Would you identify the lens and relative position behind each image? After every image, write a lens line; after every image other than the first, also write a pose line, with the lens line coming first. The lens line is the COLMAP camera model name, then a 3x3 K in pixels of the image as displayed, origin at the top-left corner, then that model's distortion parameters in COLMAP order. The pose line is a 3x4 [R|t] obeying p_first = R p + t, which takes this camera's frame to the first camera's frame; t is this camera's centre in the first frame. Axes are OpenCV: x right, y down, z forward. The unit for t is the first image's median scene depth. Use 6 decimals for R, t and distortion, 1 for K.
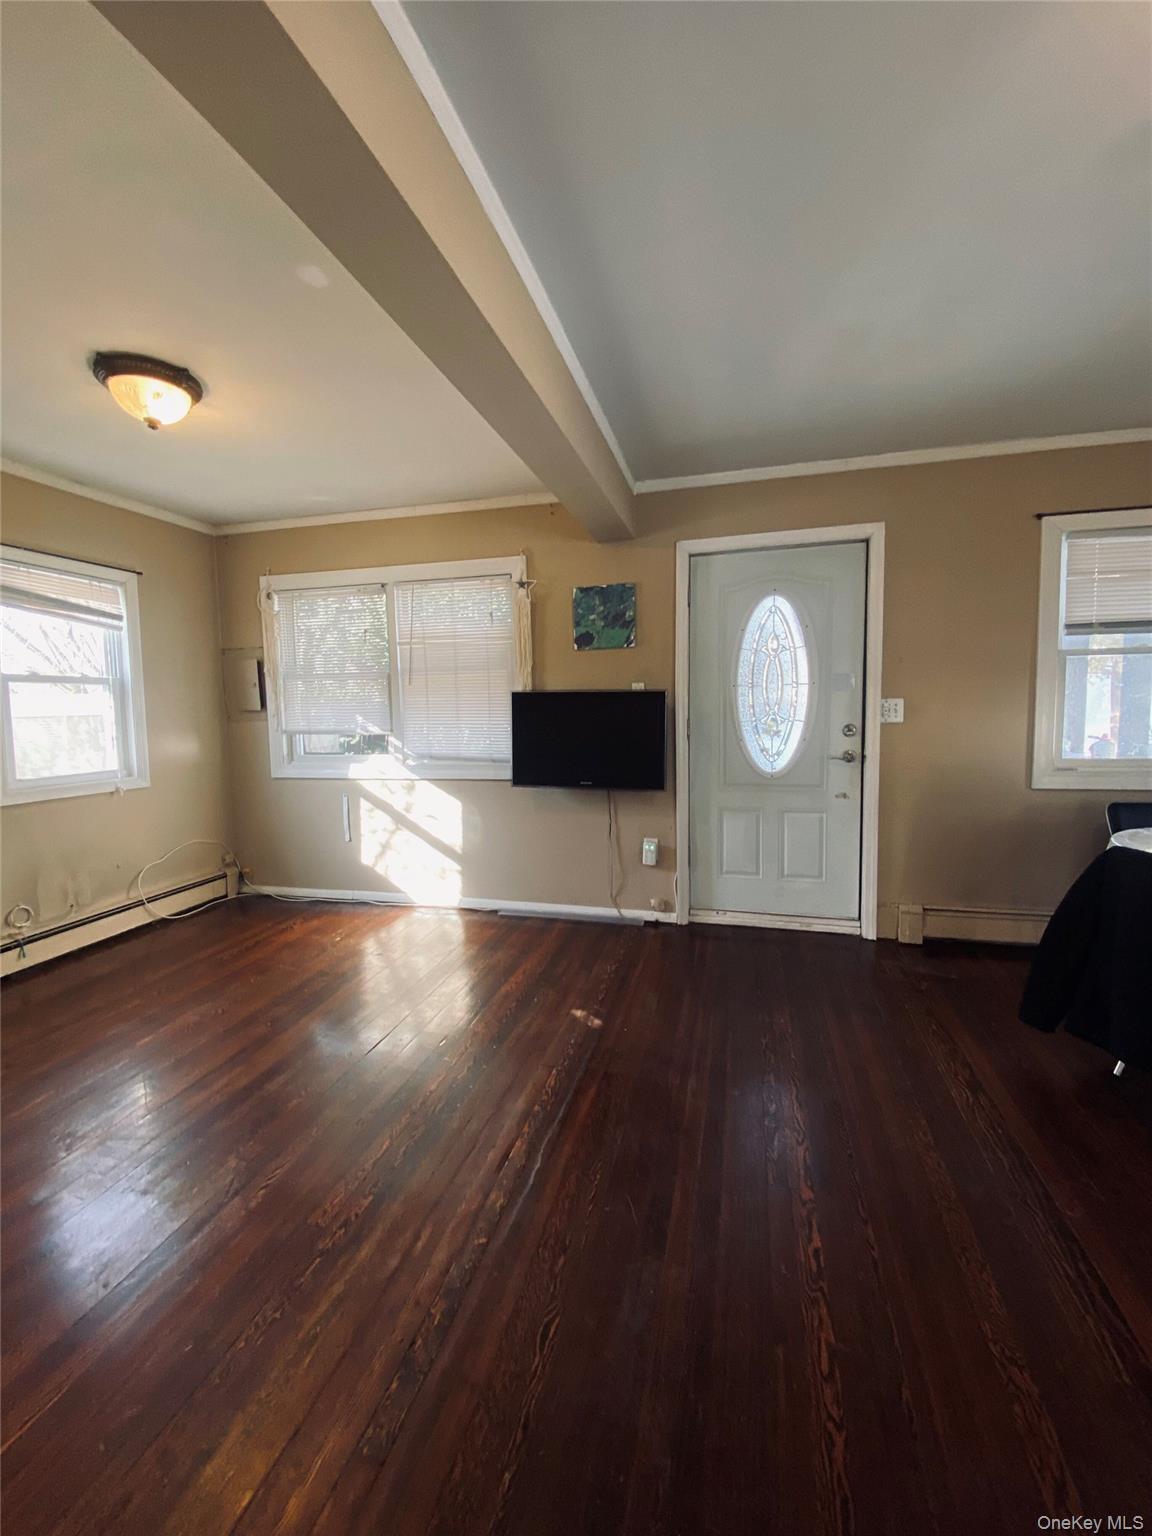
lens RADIAL K [[623.5, 0, 585.0], [0, 623.5, 766.8], [0, 0, 1]] dist [0.012072, -0.010510]
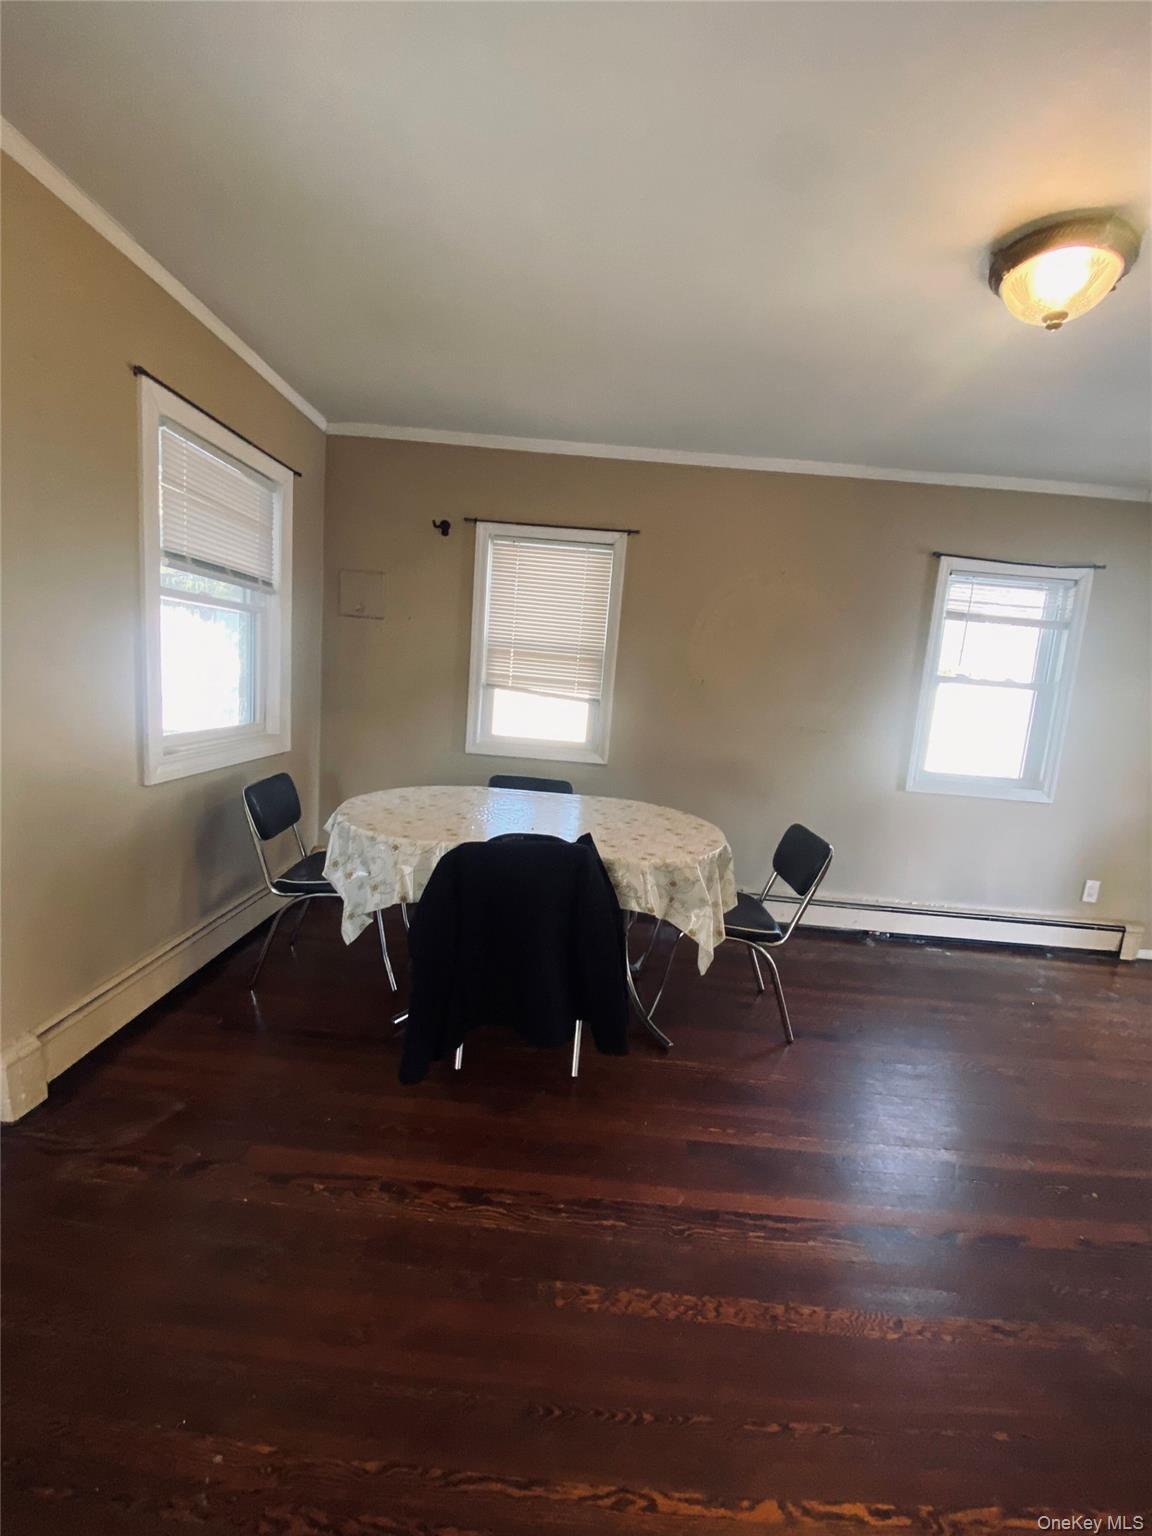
lens RADIAL K [[623.5, 0, 575.1], [0, 623.5, 762.6], [0, 0, 1]] dist [0.012072, -0.010510]
pose [[-0.226667, -0.138065, 0.964137, -0.045736], [0.012832, 0.989393, 0.144698, -0.072398], [-0.973888, 0.045170, -0.222491, 0.601360]]
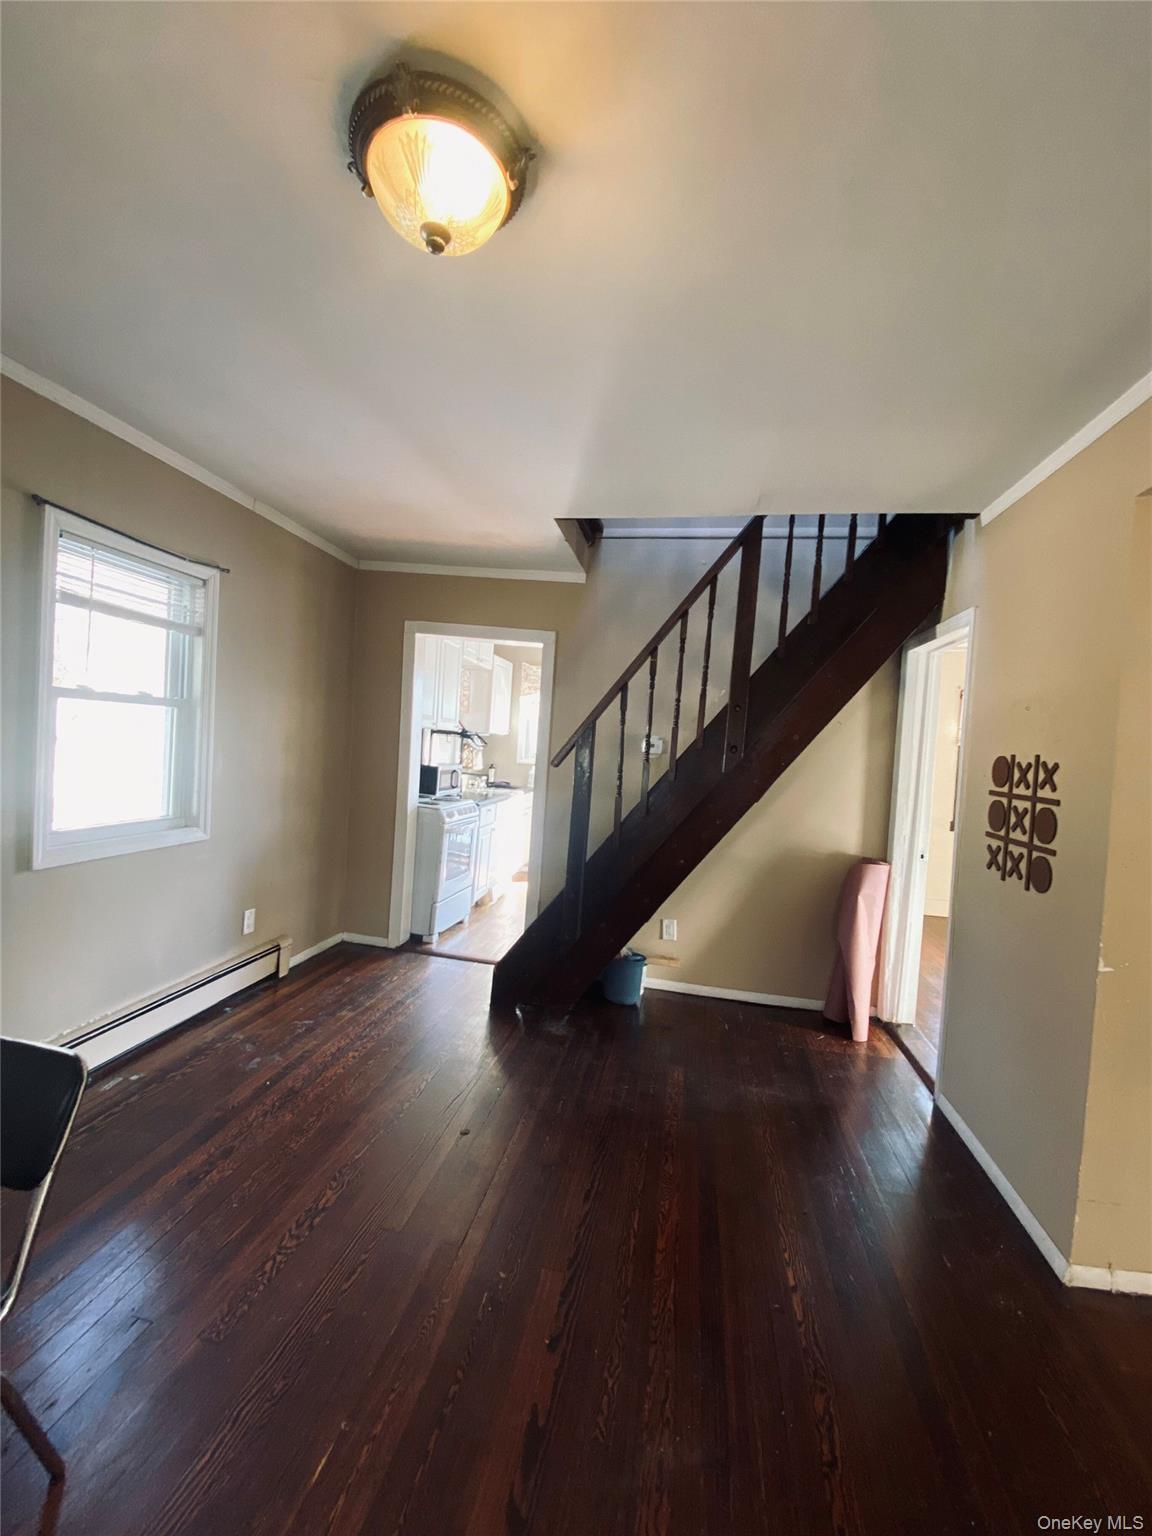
lens RADIAL K [[623.5, 0, 584.5], [0, 623.5, 757.7], [0, 0, 1]] dist [0.012072, -0.010510]
pose [[-0.995685, -0.040349, -0.083572, 0.285252], [-0.049879, 0.992079, 0.115287, -0.086725], [0.078259, 0.118958, -0.989810, 0.517997]]
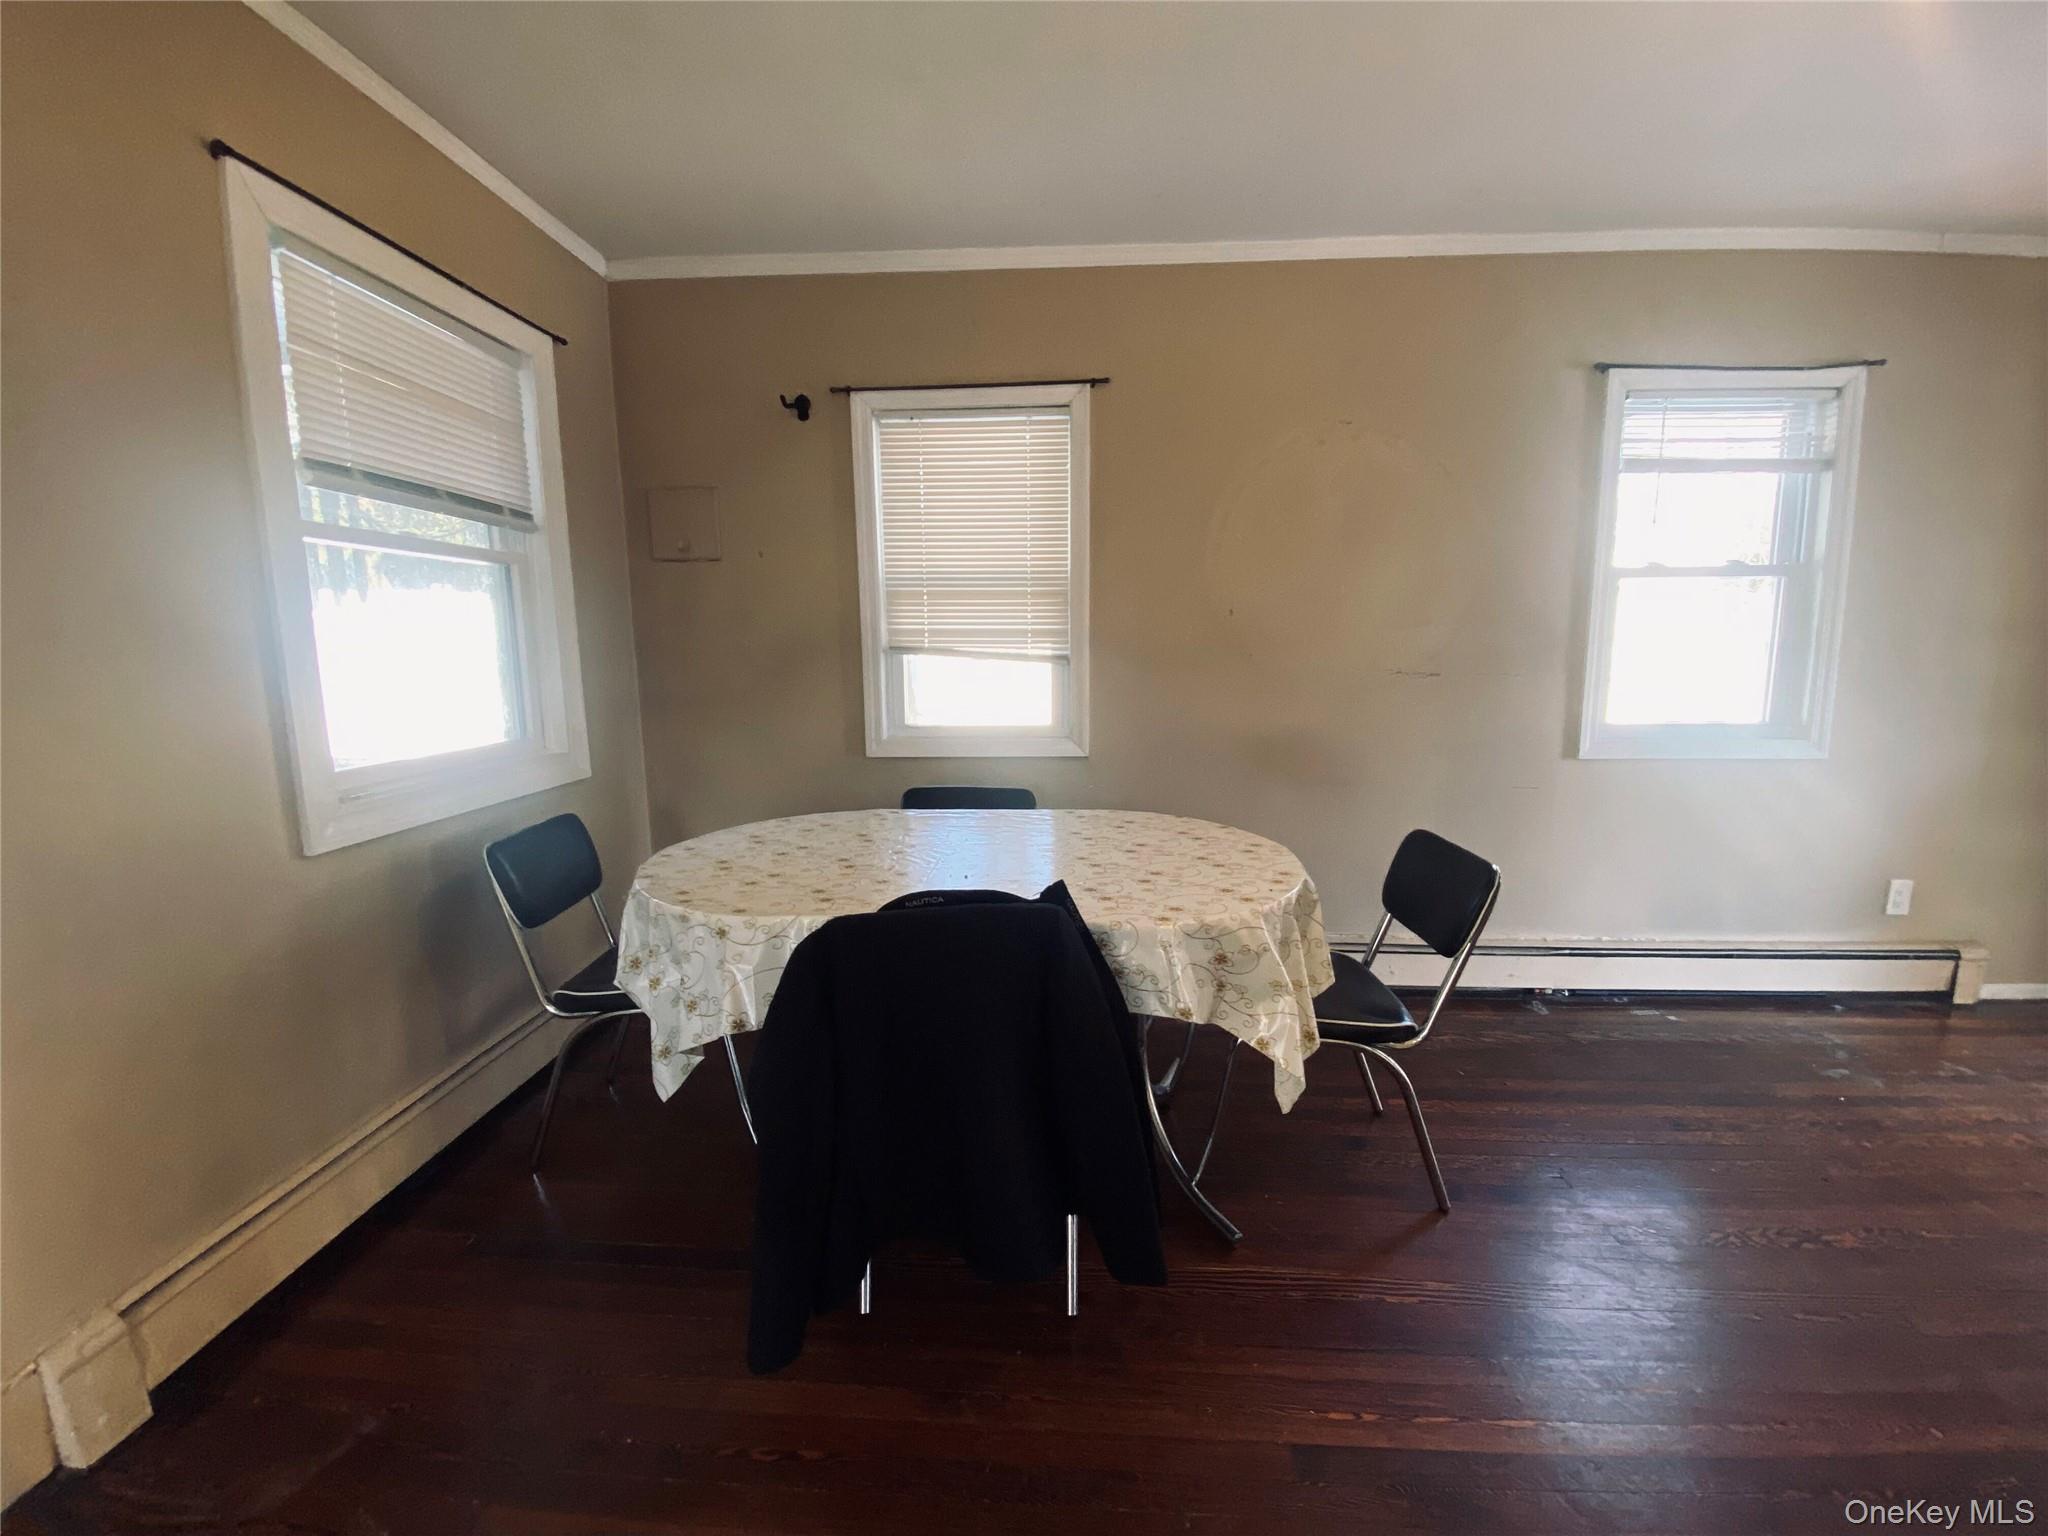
lens RADIAL K [[836.9, 0, 1009.3], [0, 836.9, 764.9], [0, 0, 1]] dist [-0.006384, -0.006454]
pose [[-0.186541, -0.123096, 0.974705, 0.094069], [0.103828, 0.984093, 0.144153, -0.047118], [-0.976945, 0.128092, -0.170793, 0.554657]]
